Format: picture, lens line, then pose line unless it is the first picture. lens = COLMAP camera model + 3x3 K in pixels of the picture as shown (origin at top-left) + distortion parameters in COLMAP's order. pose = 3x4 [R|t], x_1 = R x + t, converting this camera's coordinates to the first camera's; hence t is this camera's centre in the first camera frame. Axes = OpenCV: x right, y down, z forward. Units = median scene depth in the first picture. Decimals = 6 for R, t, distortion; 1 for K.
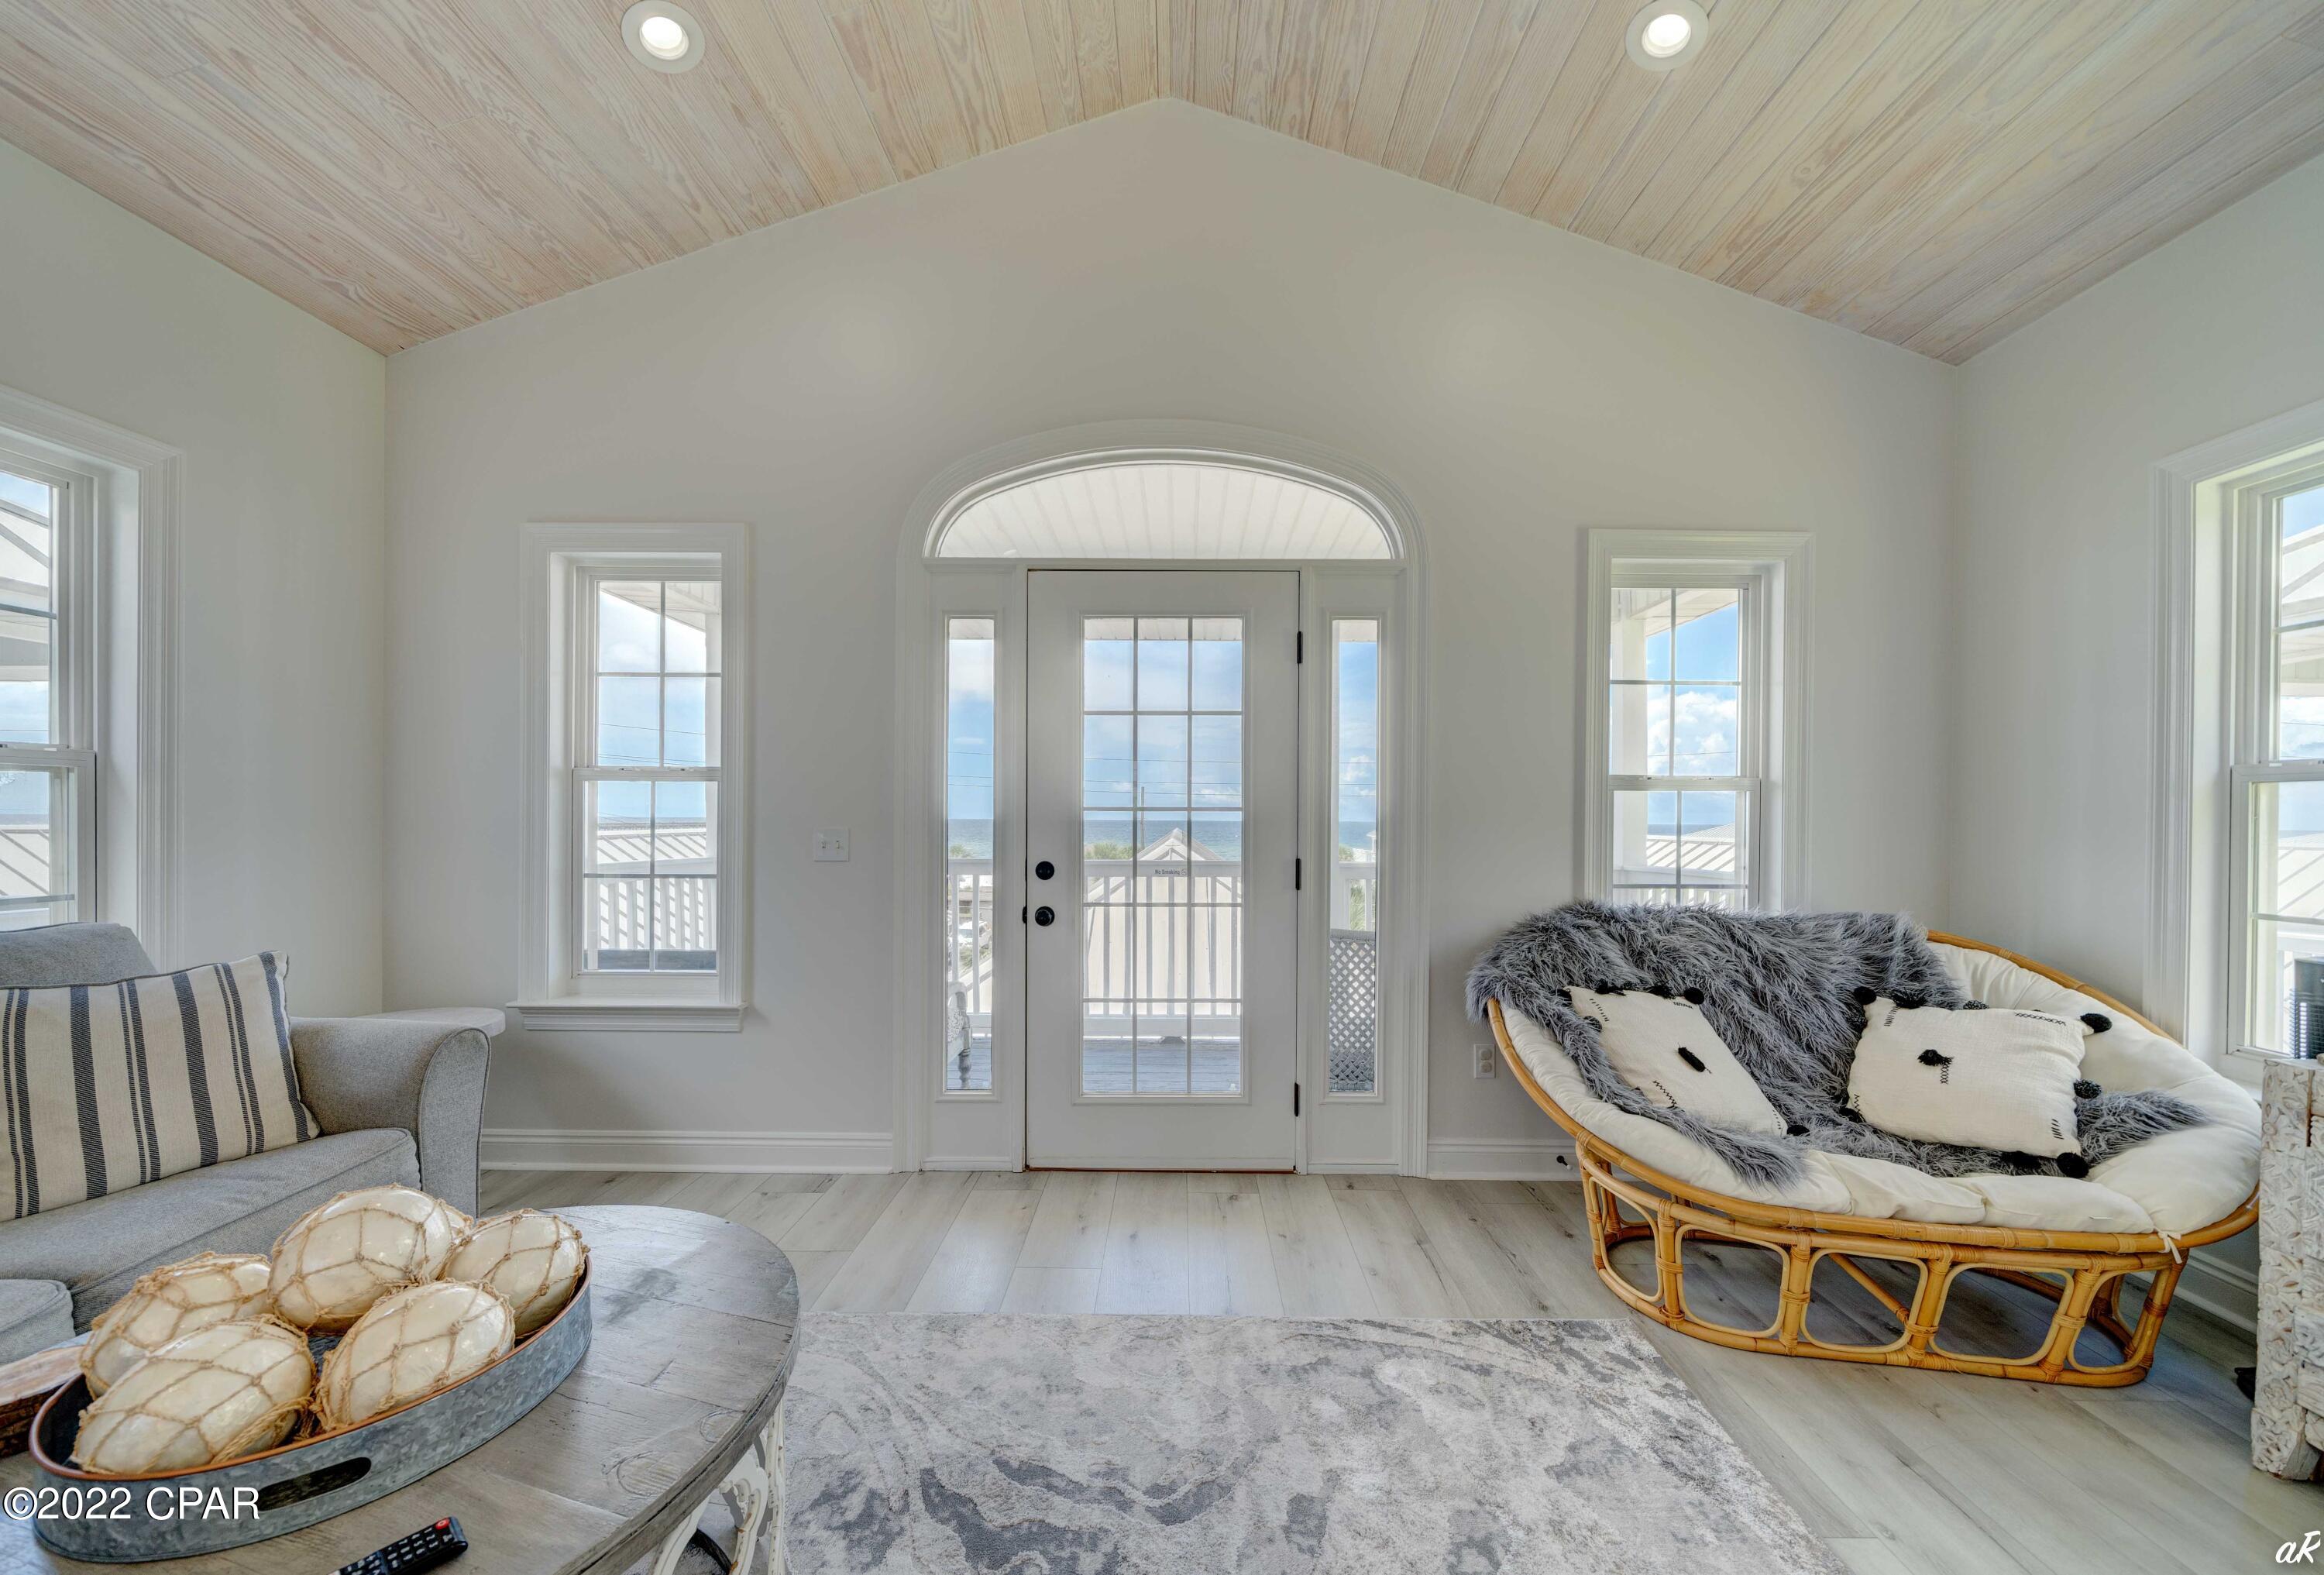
lens RADIAL K [[844.4, 0, 1182.4], [0, 844.4, 828.0], [0, 0, 1]] dist [-0.005445, -0.000742]
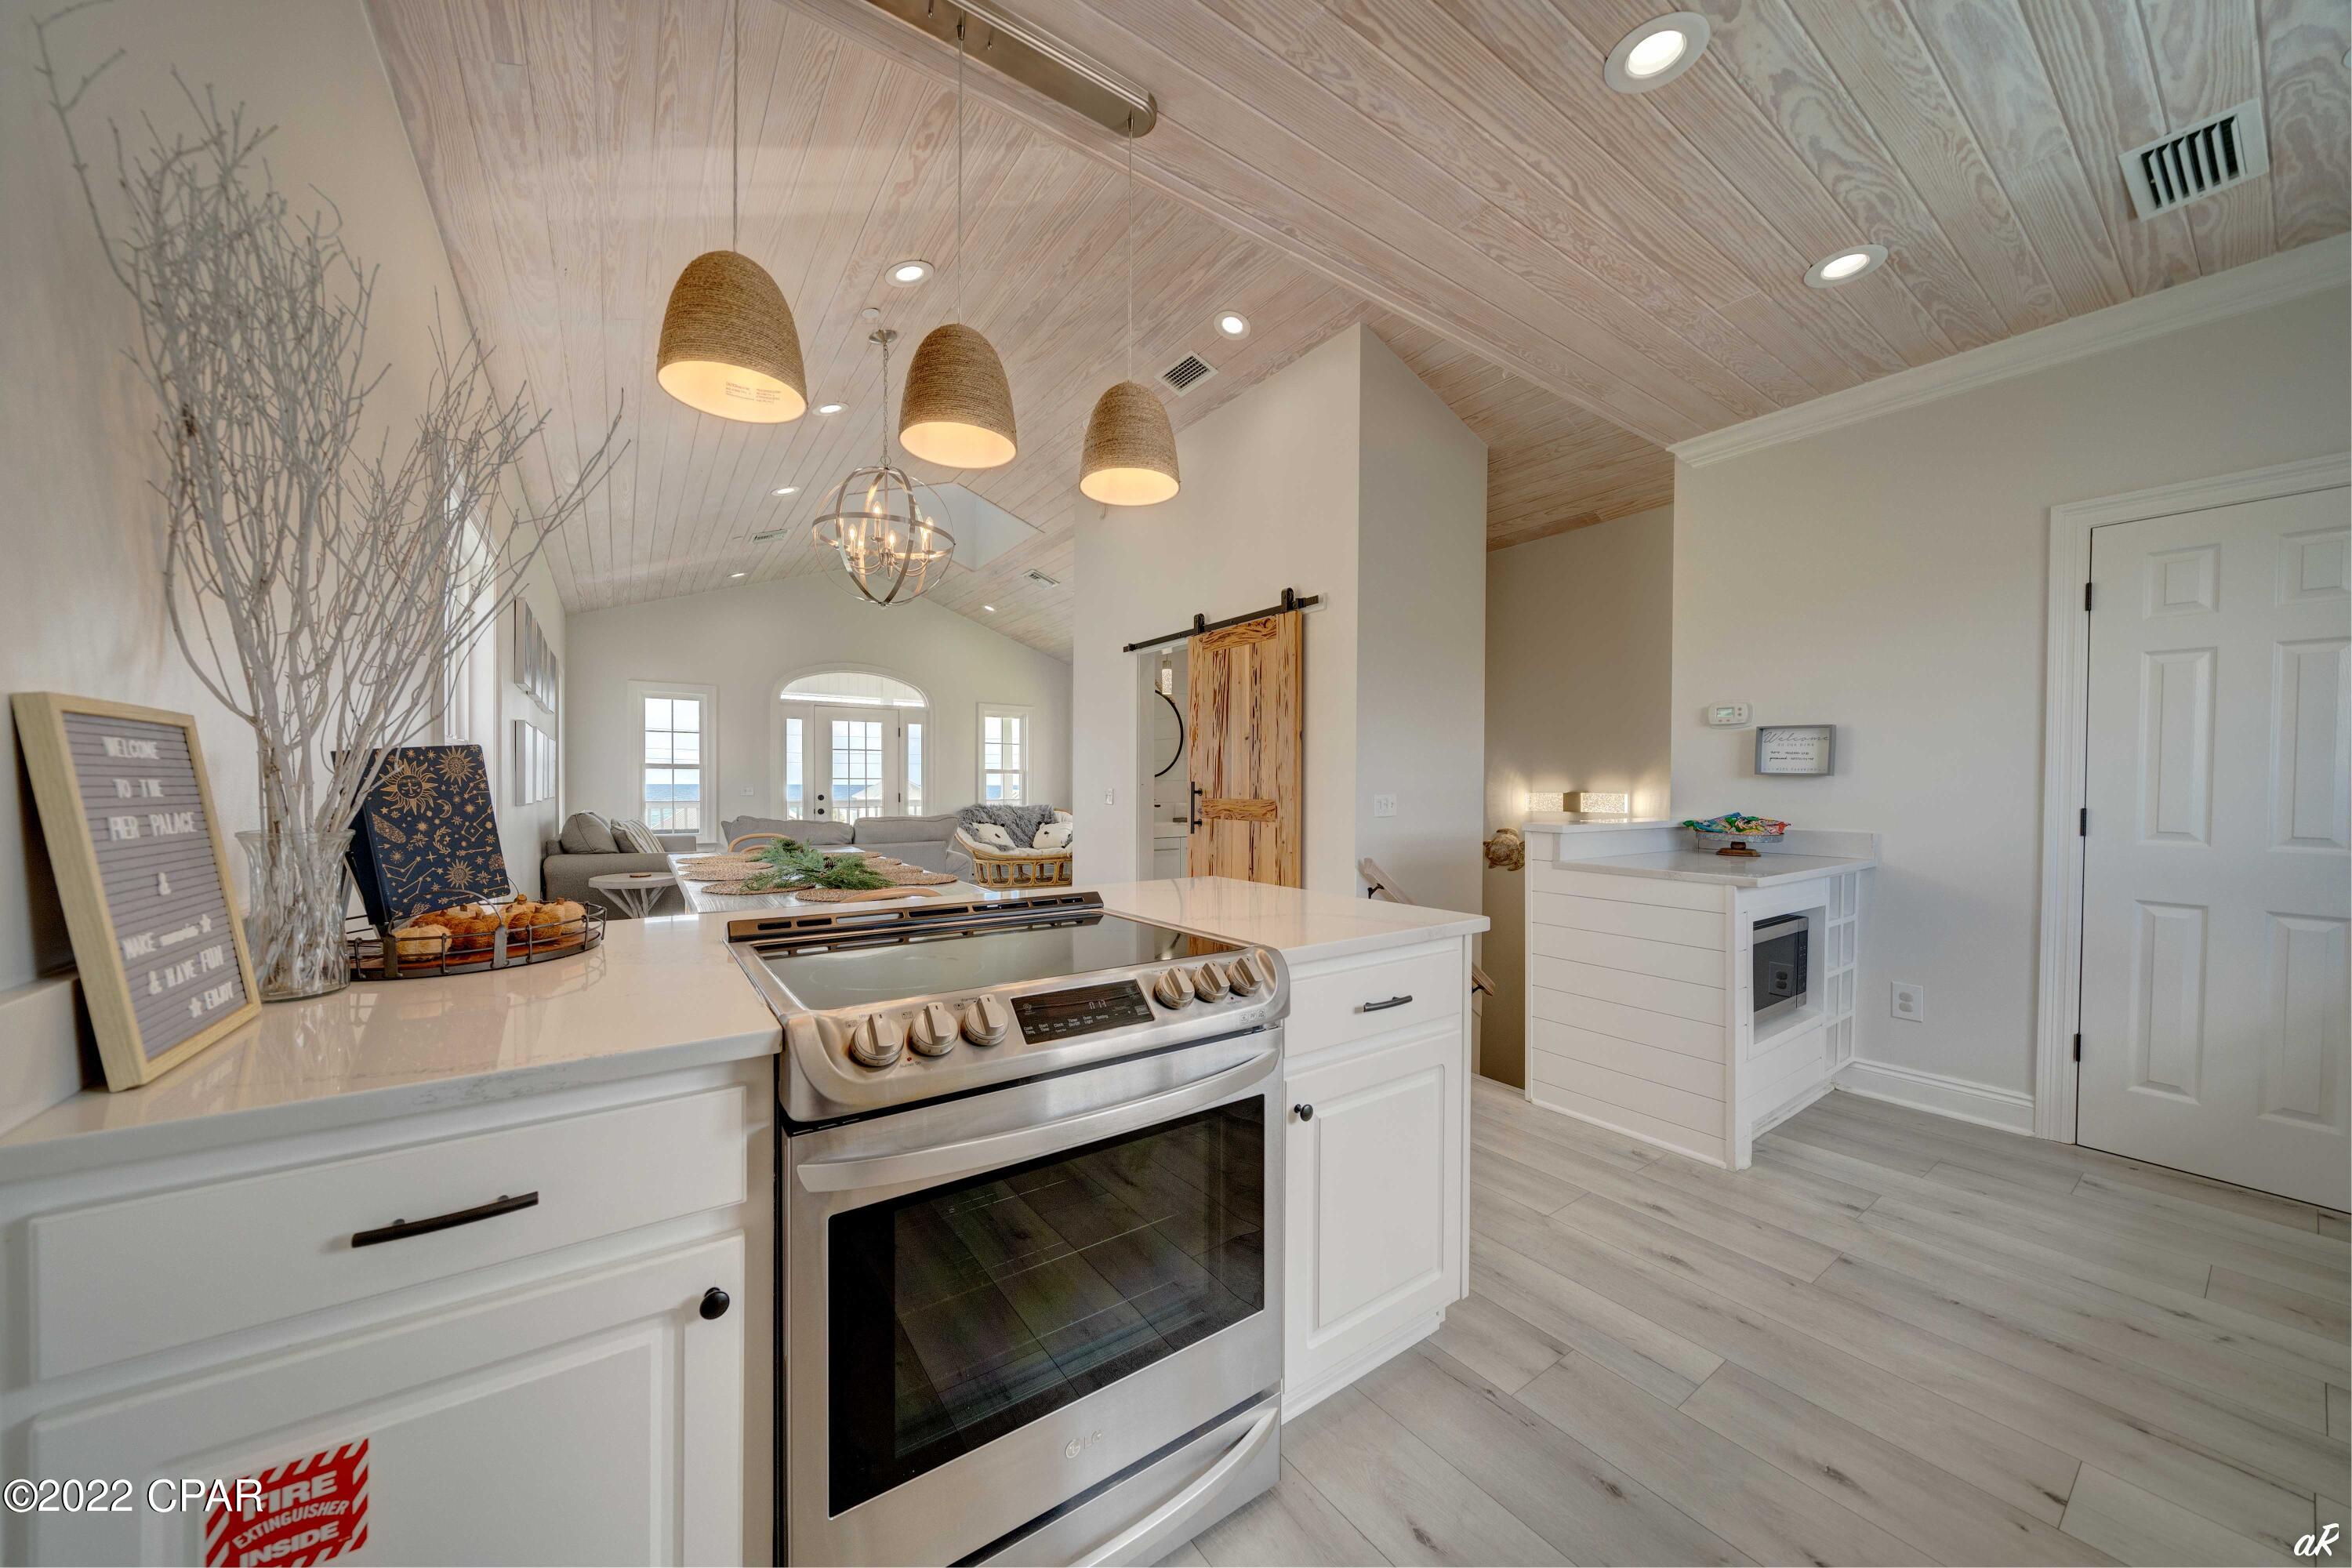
lens RADIAL K [[818.0, 0, 1184.6], [0, 818.0, 790.0], [0, 0, 1]] dist [-0.007165, -0.000530]
pose [[0.820702, -0.007444, 0.571308, -0.857155], [0.005291, 0.999971, 0.005429, 0.010562], [-0.571332, -0.001433, 0.820718, -2.517299]]
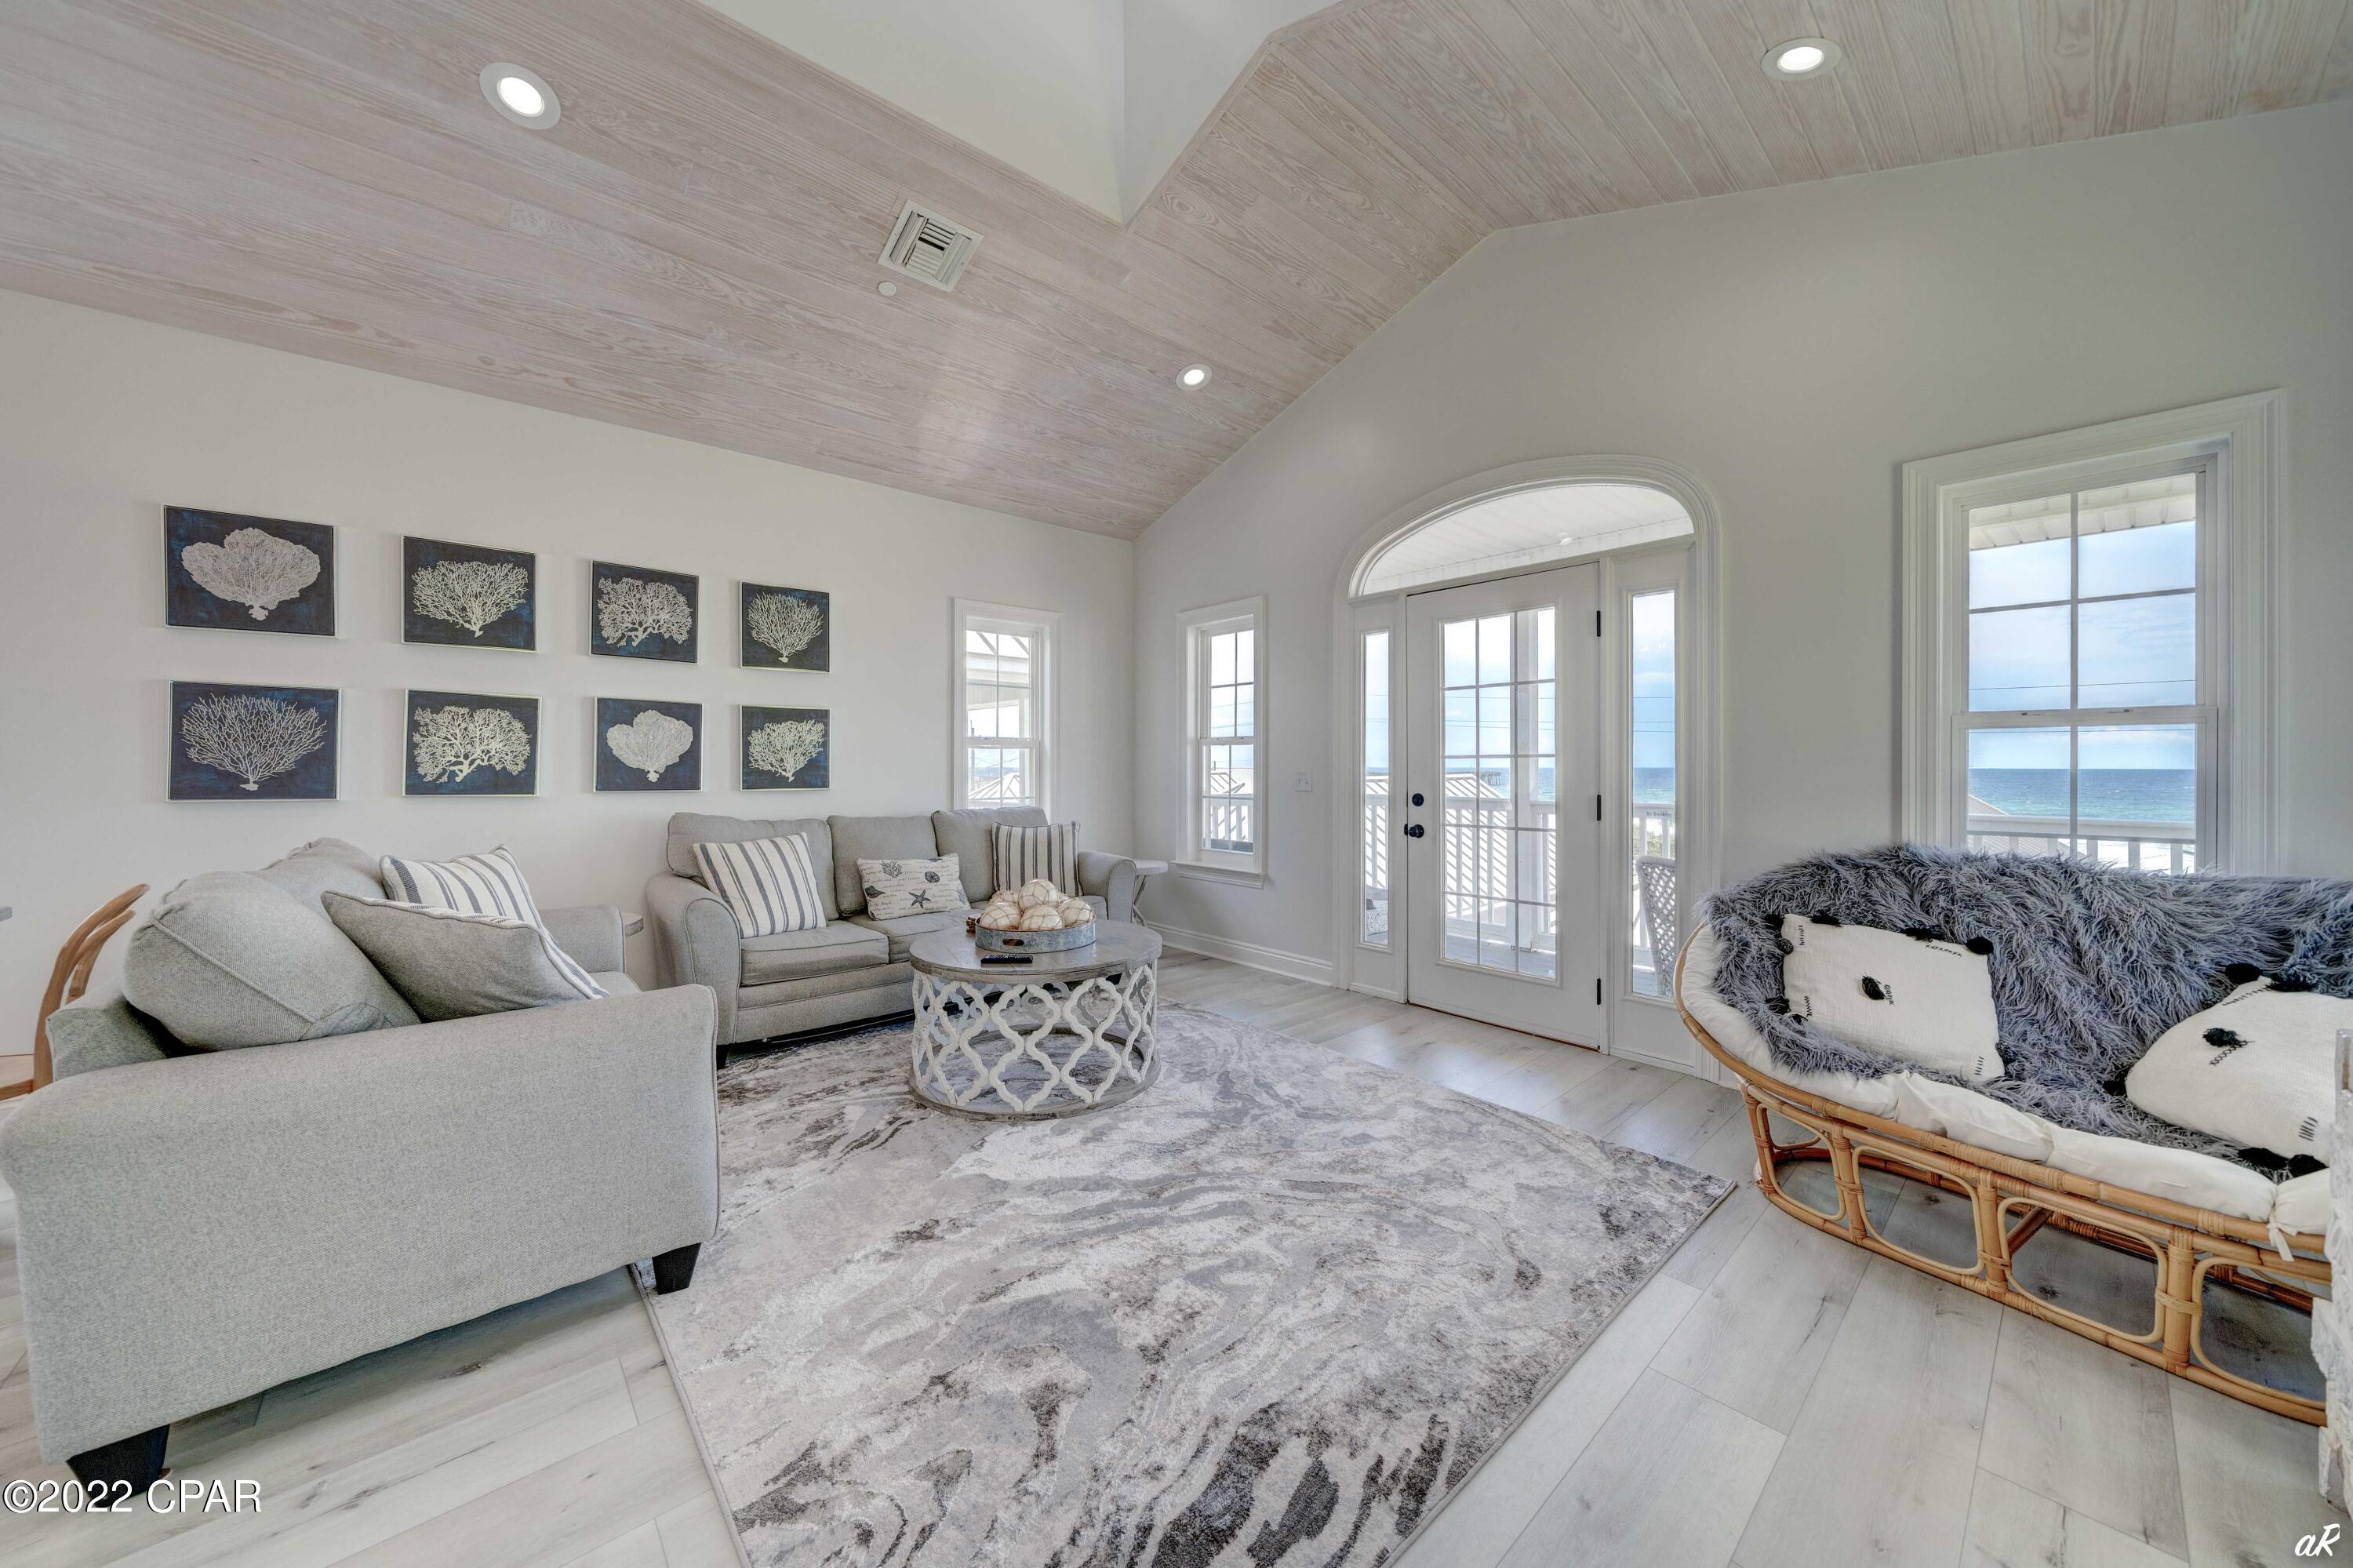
lens RADIAL K [[818.4, 0, 1163.5], [0, 818.4, 767.0], [0, 0, 1]] dist [-0.007165, -0.000530]
pose [[0.657631, -0.005672, -0.753319, 0.652017], [-0.000187, 0.999970, -0.007693, 0.005076], [0.753340, 0.005200, 0.657610, -0.276900]]
